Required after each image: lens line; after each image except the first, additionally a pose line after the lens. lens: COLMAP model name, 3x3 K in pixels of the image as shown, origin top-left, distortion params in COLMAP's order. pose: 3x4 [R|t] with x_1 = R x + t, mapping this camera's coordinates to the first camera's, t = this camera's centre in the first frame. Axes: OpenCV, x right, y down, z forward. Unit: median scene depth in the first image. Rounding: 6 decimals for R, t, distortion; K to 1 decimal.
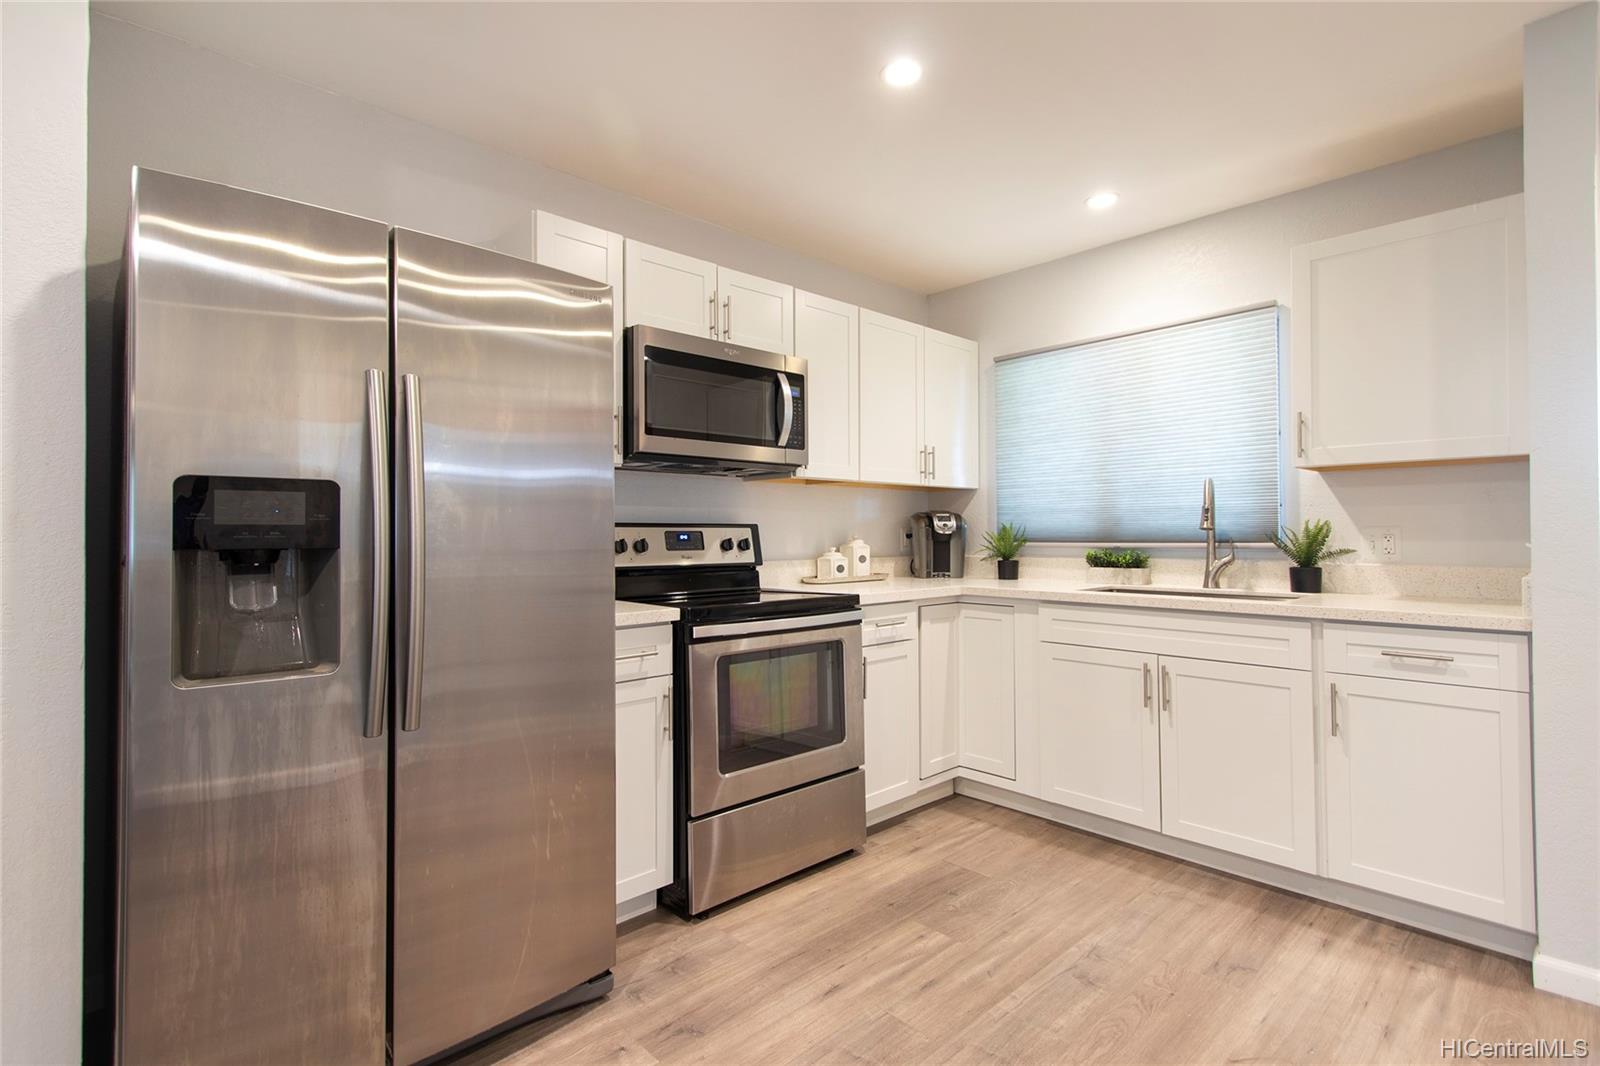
lens RADIAL K [[723.0, 0, 836.1], [0, 723.0, 523.4], [0, 0, 1]] dist [0.004421, -0.000530]
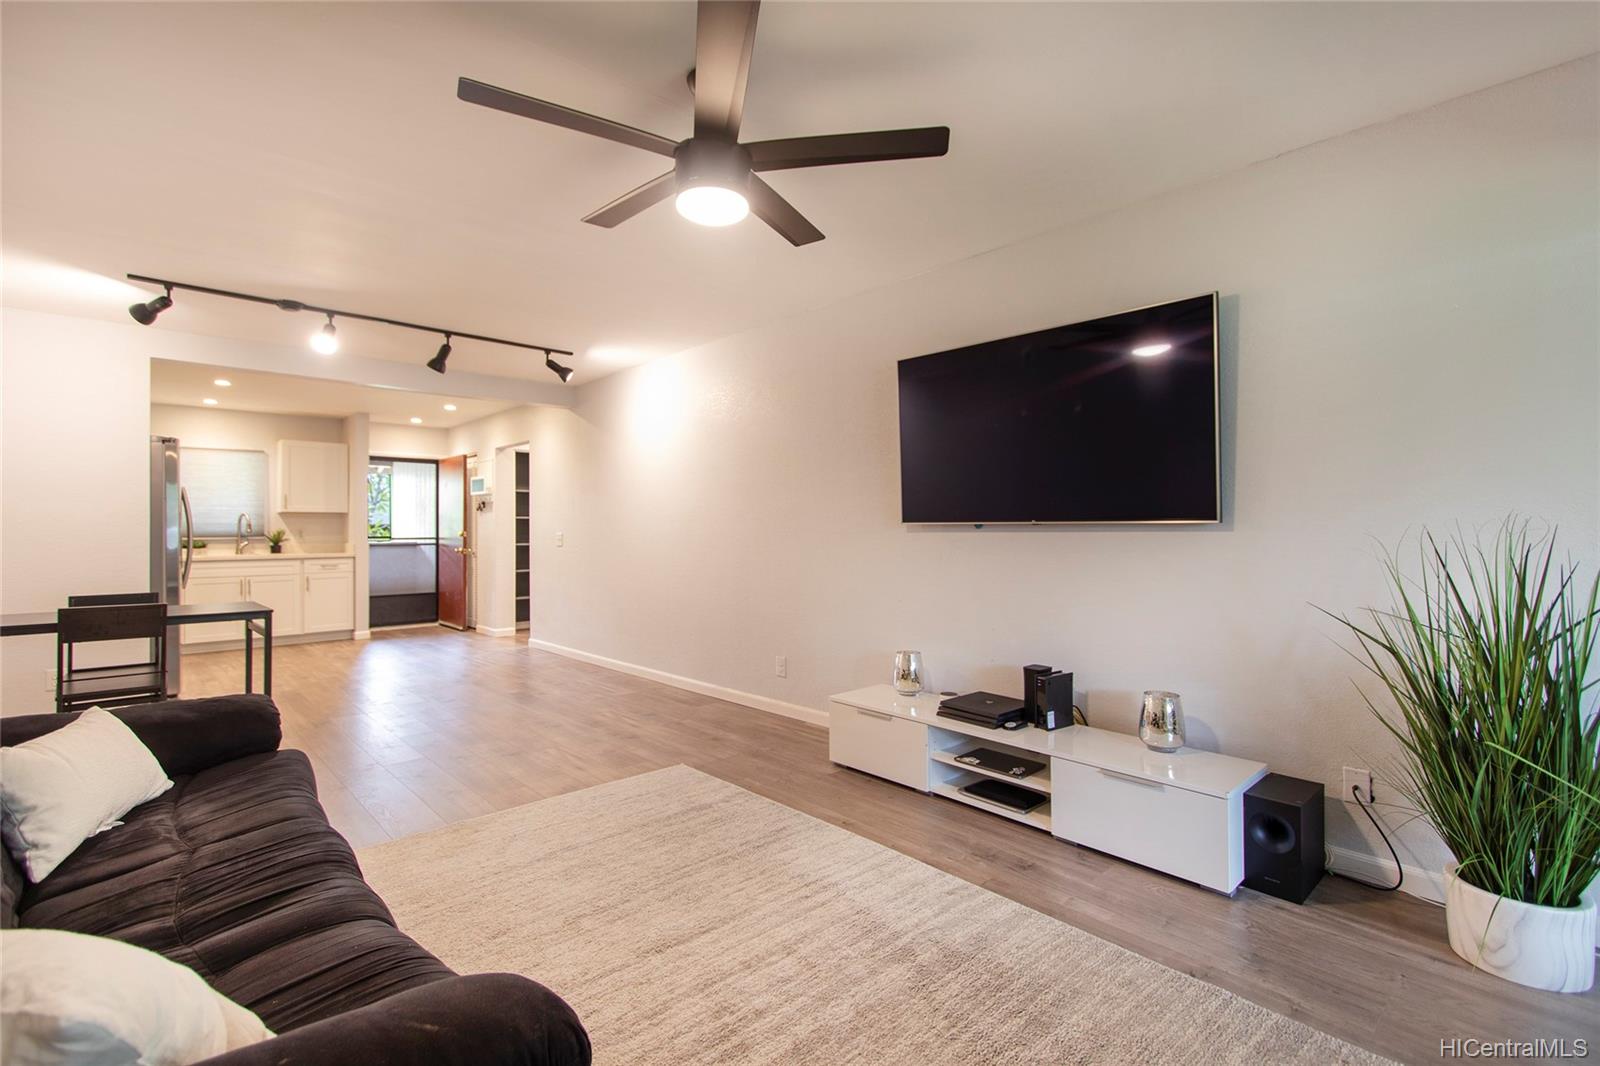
lens RADIAL K [[723.0, 0, 799.0], [0, 723.0, 527.8], [0, 0, 1]] dist [0.004421, -0.000530]
pose [[-0.002956, 0.009127, 0.999954, -2.266427], [-0.009772, 0.999910, -0.009155, -0.003814], [-0.999948, -0.009799, -0.002867, -1.099224]]
